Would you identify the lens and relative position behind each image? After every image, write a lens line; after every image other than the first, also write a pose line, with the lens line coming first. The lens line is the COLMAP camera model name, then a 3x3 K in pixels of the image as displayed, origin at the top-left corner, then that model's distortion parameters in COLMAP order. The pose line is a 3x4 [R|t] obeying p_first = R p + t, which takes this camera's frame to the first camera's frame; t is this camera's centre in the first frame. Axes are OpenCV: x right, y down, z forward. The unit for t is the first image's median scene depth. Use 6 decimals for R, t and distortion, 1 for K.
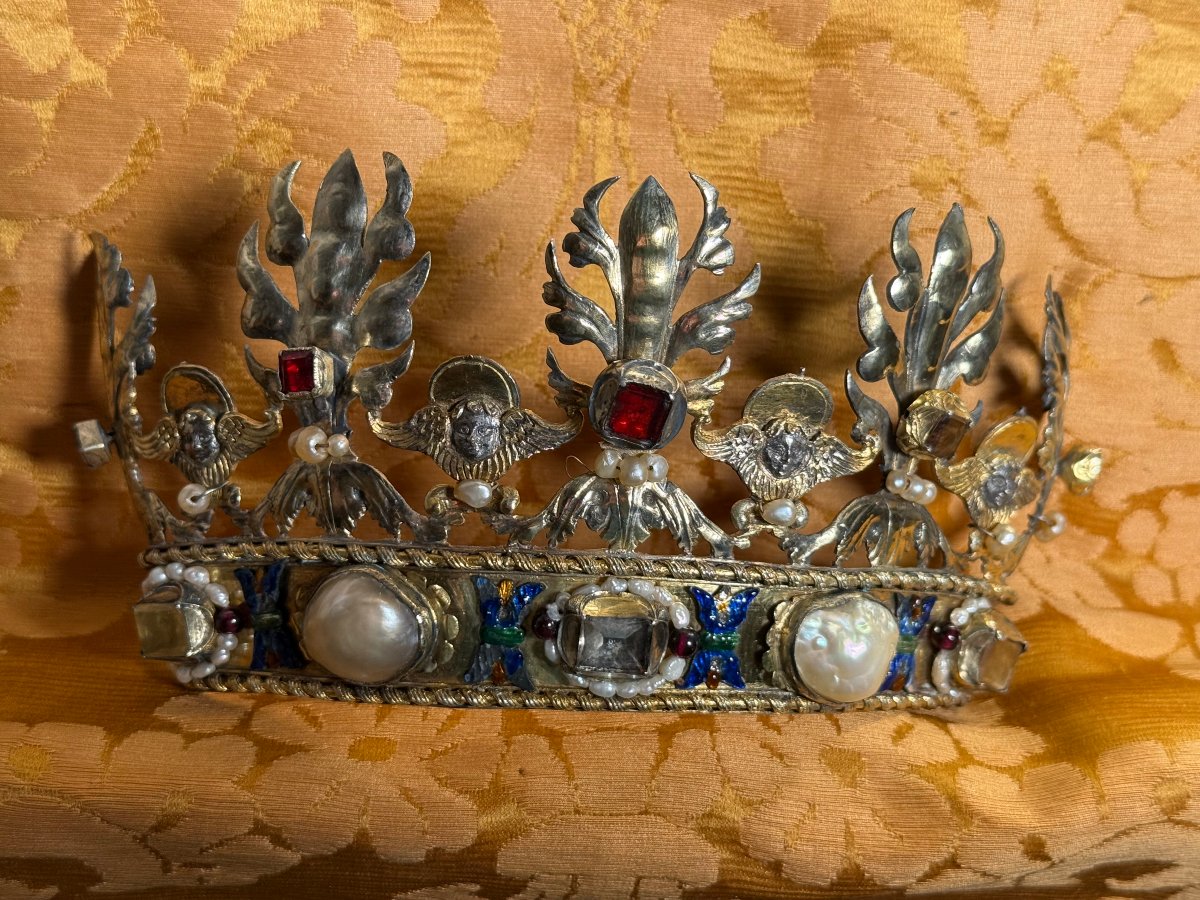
lens RADIAL K [[1723.7, 0, 600.0], [0, 1723.7, 450.0], [0, 0, 1]] dist [0.128110, -0.070371]
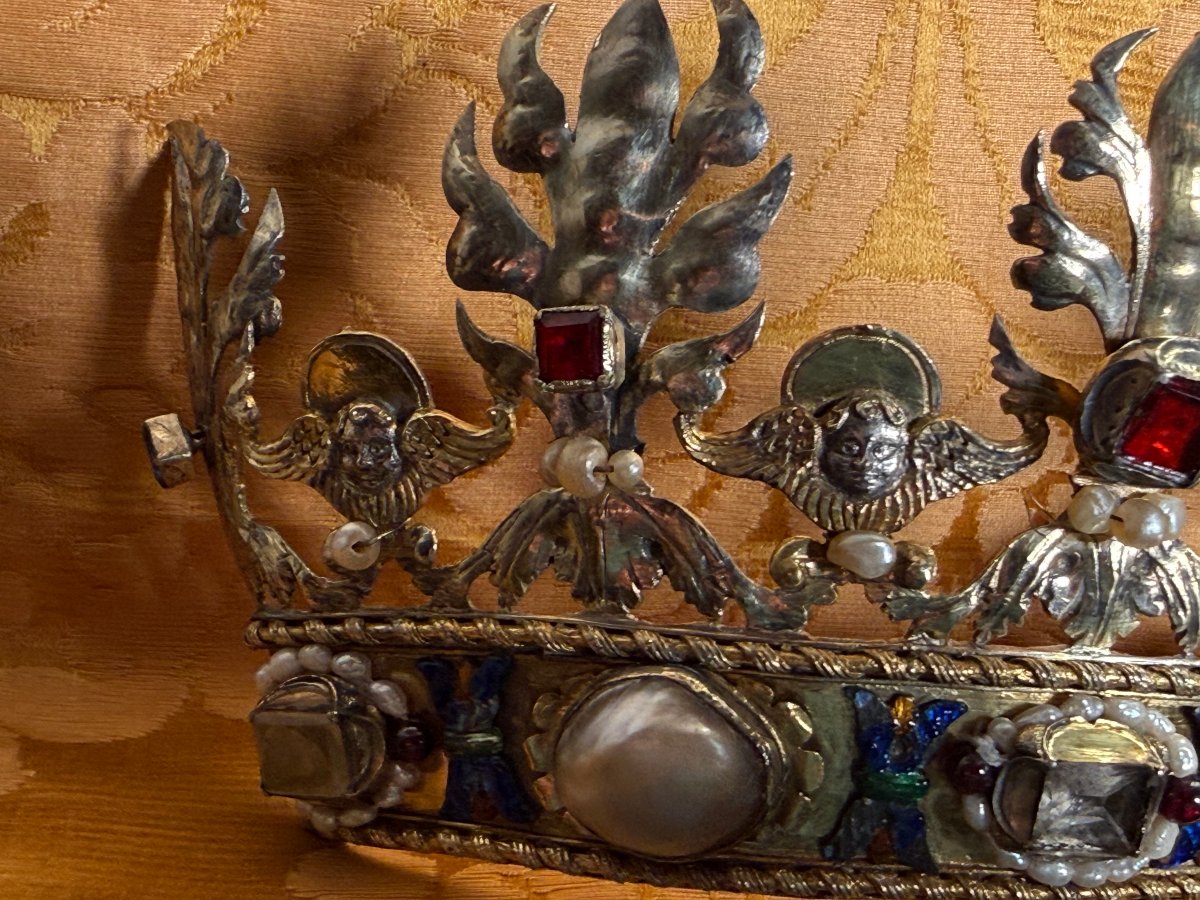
lens RADIAL K [[1740.3, 0, 497.8], [0, 1740.3, 454.2], [0, 0, 1]] dist [0.009664, 0.021237]
pose [[0.997860, 0.017068, 0.063120, -0.228485], [-0.018257, 0.999666, 0.018303, -0.017657], [-0.062787, -0.019417, 0.997838, 0.381325]]
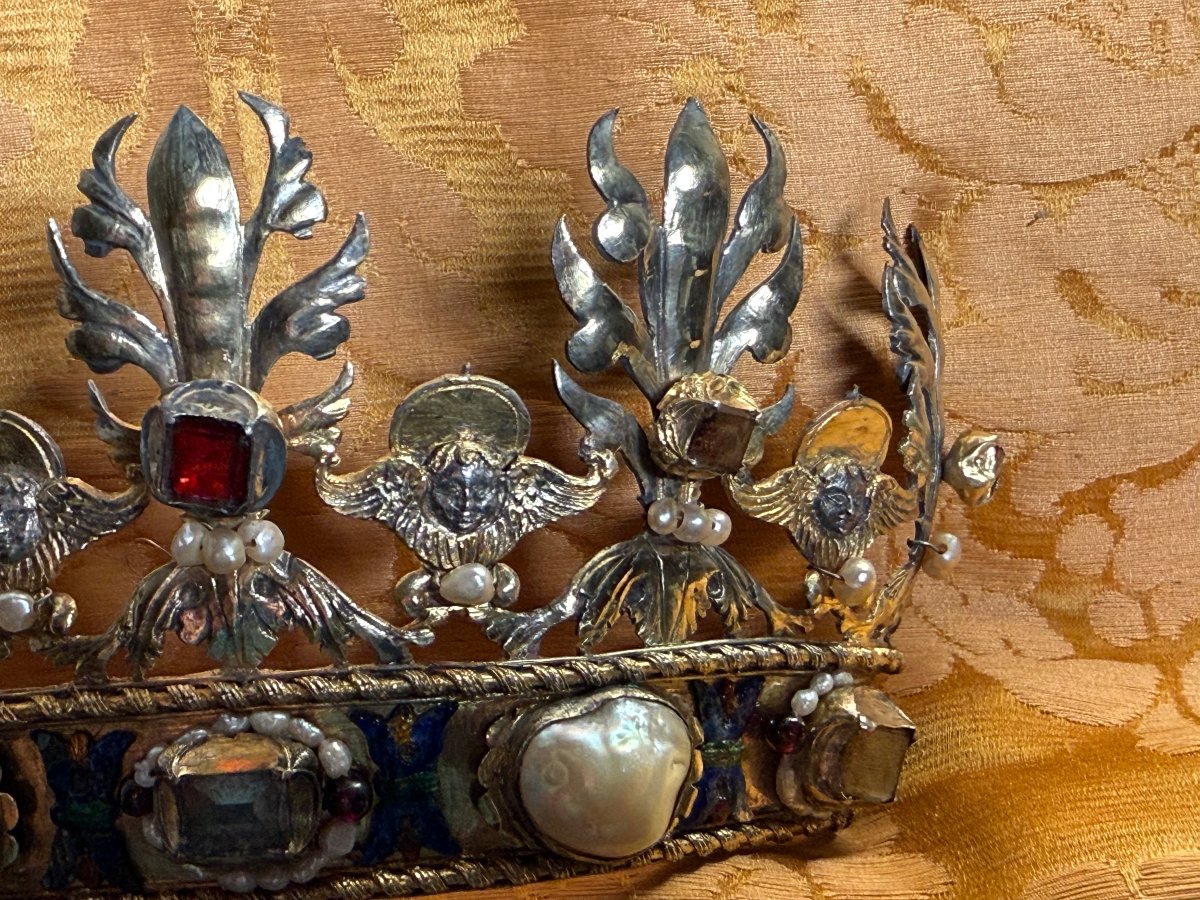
lens RADIAL K [[1725.1, 0, 504.7], [0, 1725.1, 445.4], [0, 0, 1]] dist [0.013455, 0.049866]
pose [[0.986040, -0.128334, -0.106089, 0.188470], [0.122630, 0.990717, -0.058665, 0.023035], [0.112633, 0.044836, 0.992625, 0.330947]]
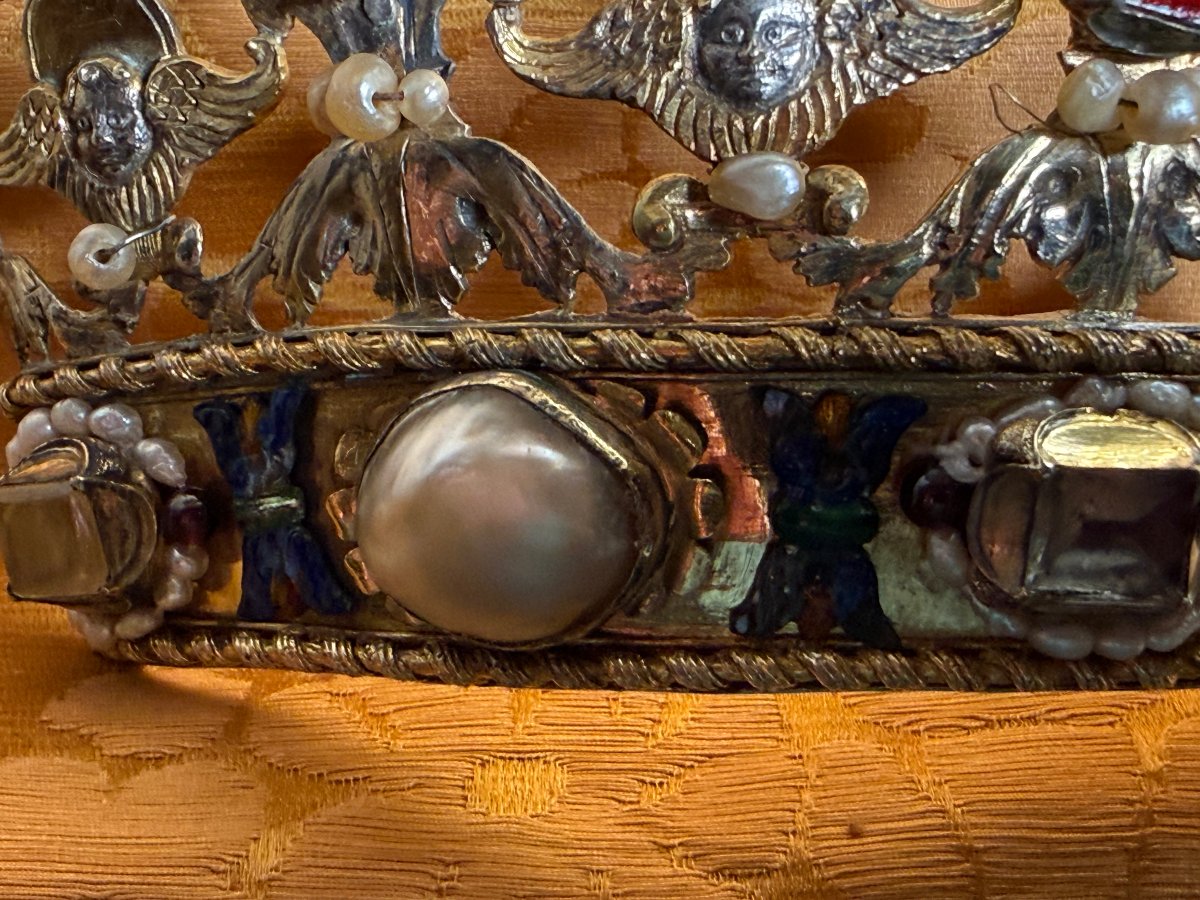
lens RADIAL K [[1740.3, 0, 497.8], [0, 1740.3, 454.2], [0, 0, 1]] dist [0.009664, 0.021237]
pose [[0.999264, -0.033983, -0.017814, -0.124789], [0.034664, 0.998621, 0.039433, 0.067837], [0.016450, -0.040022, 0.999063, 0.547335]]
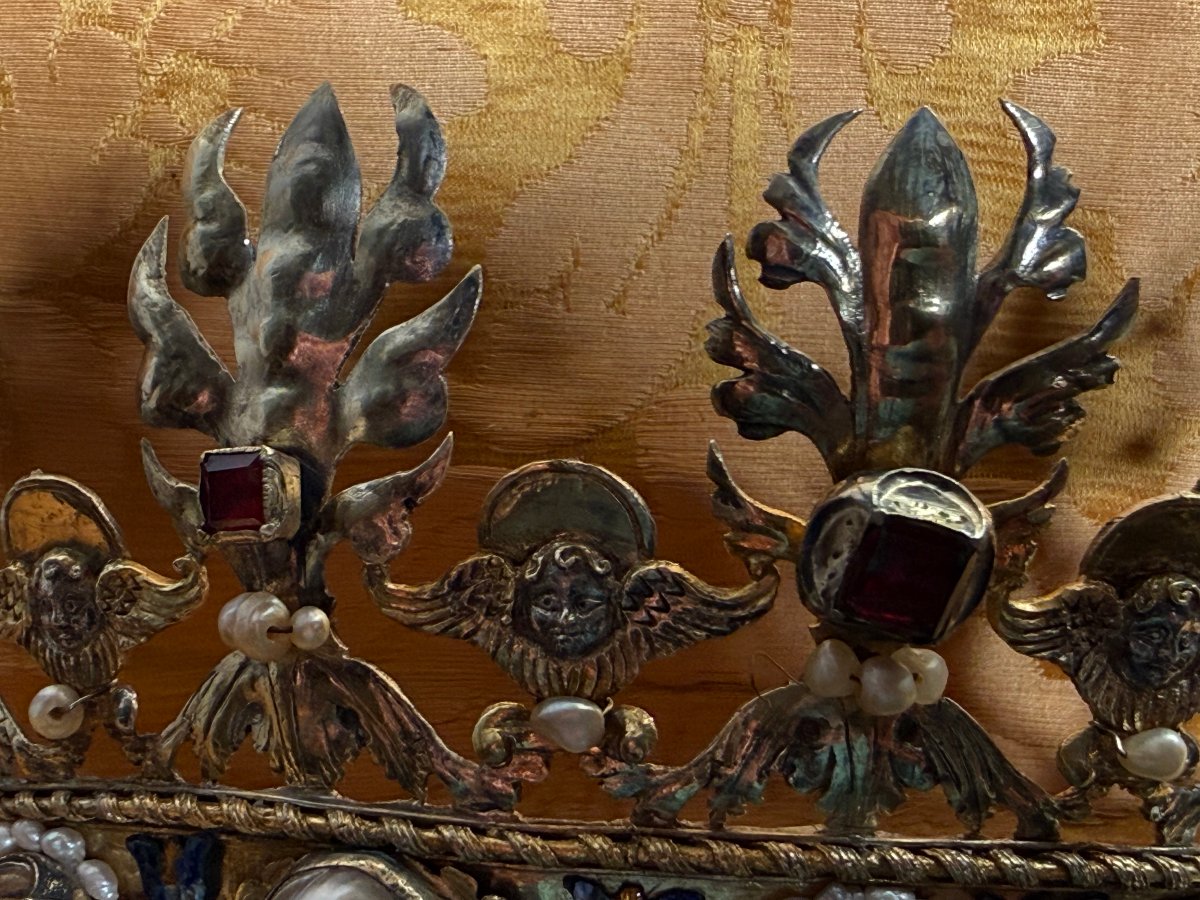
lens RADIAL K [[1740.3, 0, 497.8], [0, 1740.3, 454.2], [0, 0, 1]] dist [0.009664, 0.021237]
pose [[0.999307, -0.008837, -0.036161, -0.071105], [0.008044, 0.999725, -0.022027, -0.042963], [0.036346, 0.021721, 0.999103, 0.448318]]
